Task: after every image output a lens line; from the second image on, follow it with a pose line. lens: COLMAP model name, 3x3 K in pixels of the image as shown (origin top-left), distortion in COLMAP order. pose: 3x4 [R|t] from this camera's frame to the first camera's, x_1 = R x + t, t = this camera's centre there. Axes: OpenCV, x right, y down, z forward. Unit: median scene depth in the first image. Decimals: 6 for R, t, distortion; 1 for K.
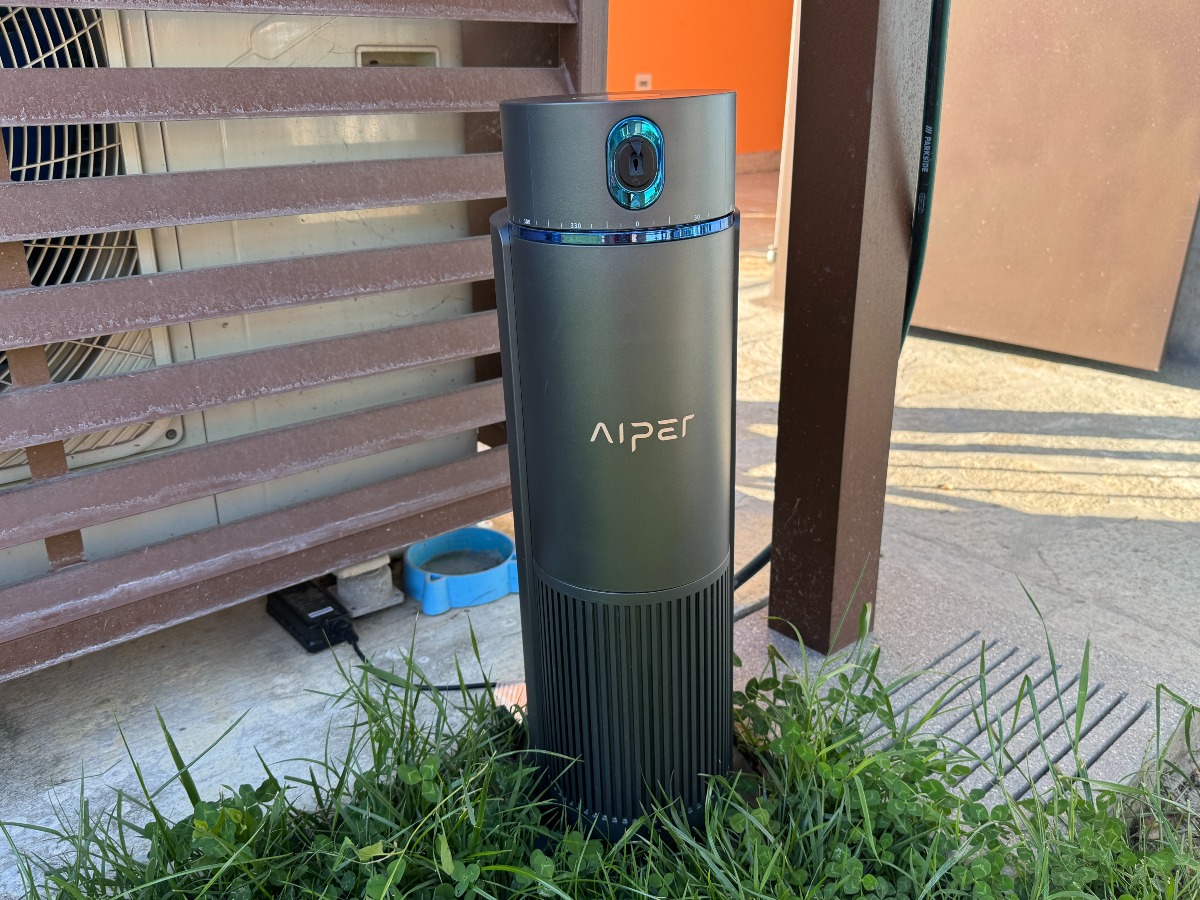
lens RADIAL K [[1015.3, 0, 600.9], [0, 1015.3, 447.9], [0, 0, 1]] dist [0.015743, 0.000143]
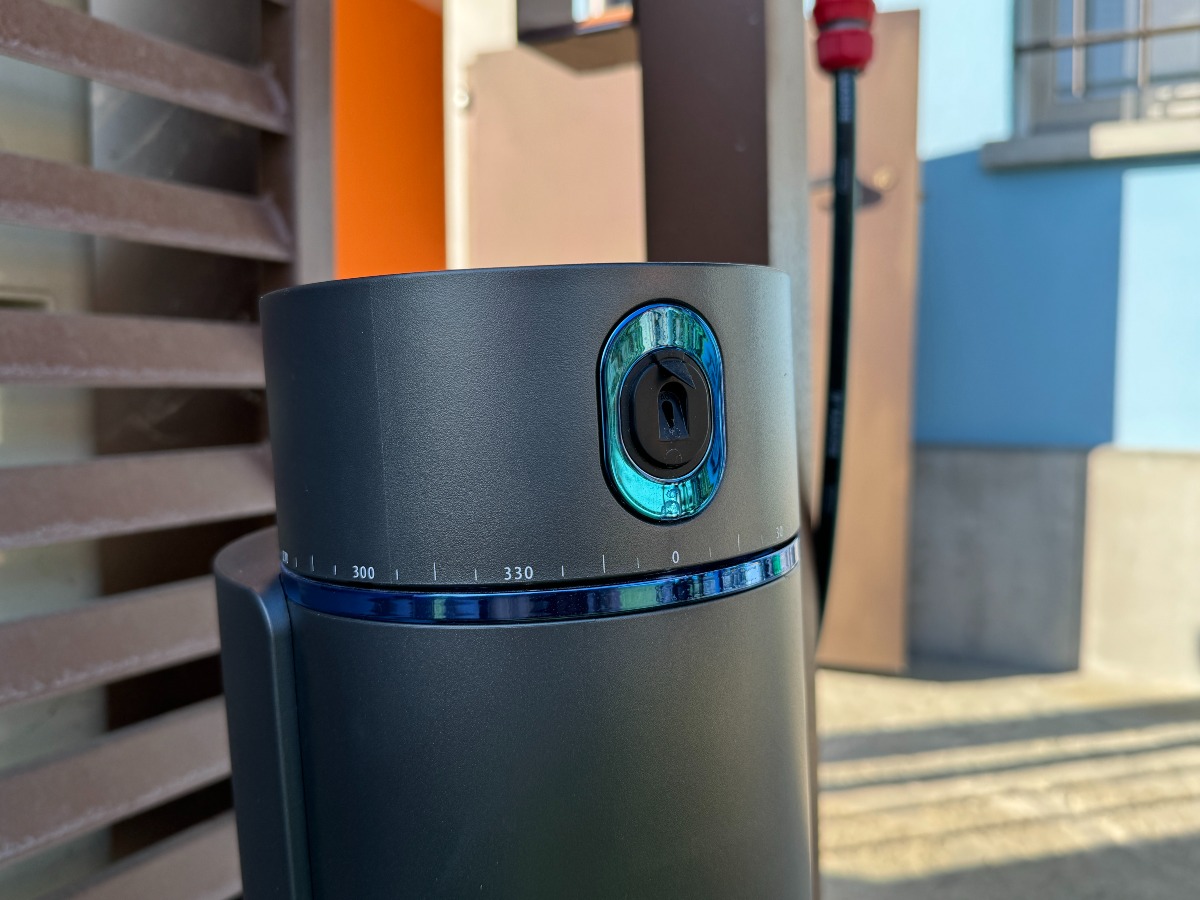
lens RADIAL K [[1015.3, 0, 591.9], [0, 1015.3, 447.5], [0, 0, 1]] dist [0.015743, 0.000143]
pose [[0.940028, -0.020740, 0.340466, -0.084903], [0.120665, 0.953827, -0.275052, -0.114293], [-0.319041, 0.299639, 0.899127, 0.462663]]
